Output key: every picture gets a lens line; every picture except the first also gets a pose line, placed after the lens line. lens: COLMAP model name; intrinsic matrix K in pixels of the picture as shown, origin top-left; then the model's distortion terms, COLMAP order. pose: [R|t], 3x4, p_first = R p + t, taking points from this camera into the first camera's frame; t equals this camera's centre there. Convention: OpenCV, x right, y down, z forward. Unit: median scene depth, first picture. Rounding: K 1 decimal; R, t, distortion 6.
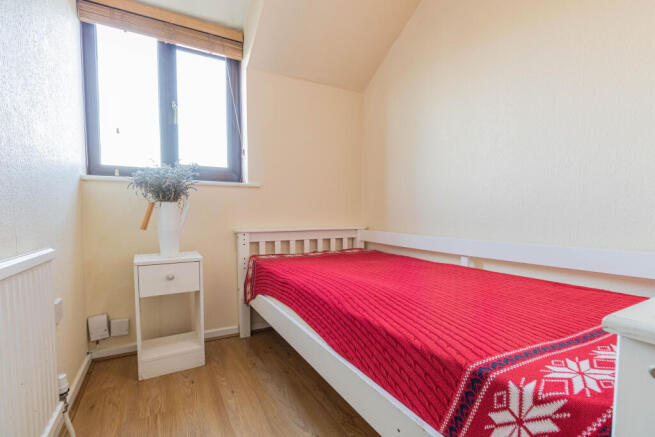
lens RADIAL K [[305.0, 0, 327.9], [0, 305.0, 217.6], [0, 0, 1]] dist [-0.000121, -0.000247]
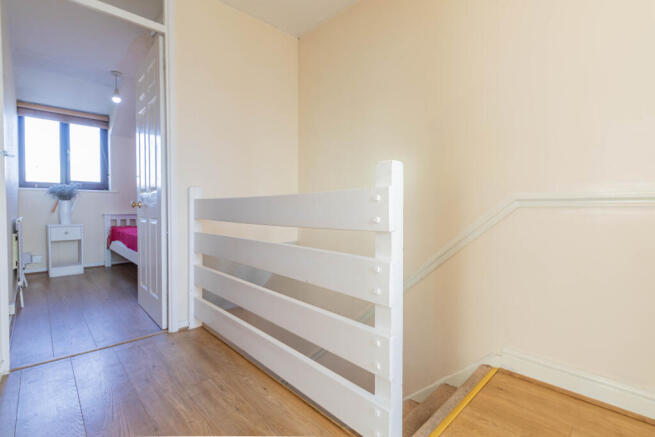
lens RADIAL K [[305.0, 0, 326.1], [0, 305.0, 208.3], [0, 0, 1]] dist [-0.000121, -0.000247]
pose [[0.971736, -0.002285, 0.236058, 0.692865], [0.004216, 0.999962, -0.007675, 0.028191], [-0.236031, 0.008453, 0.971709, -1.394530]]
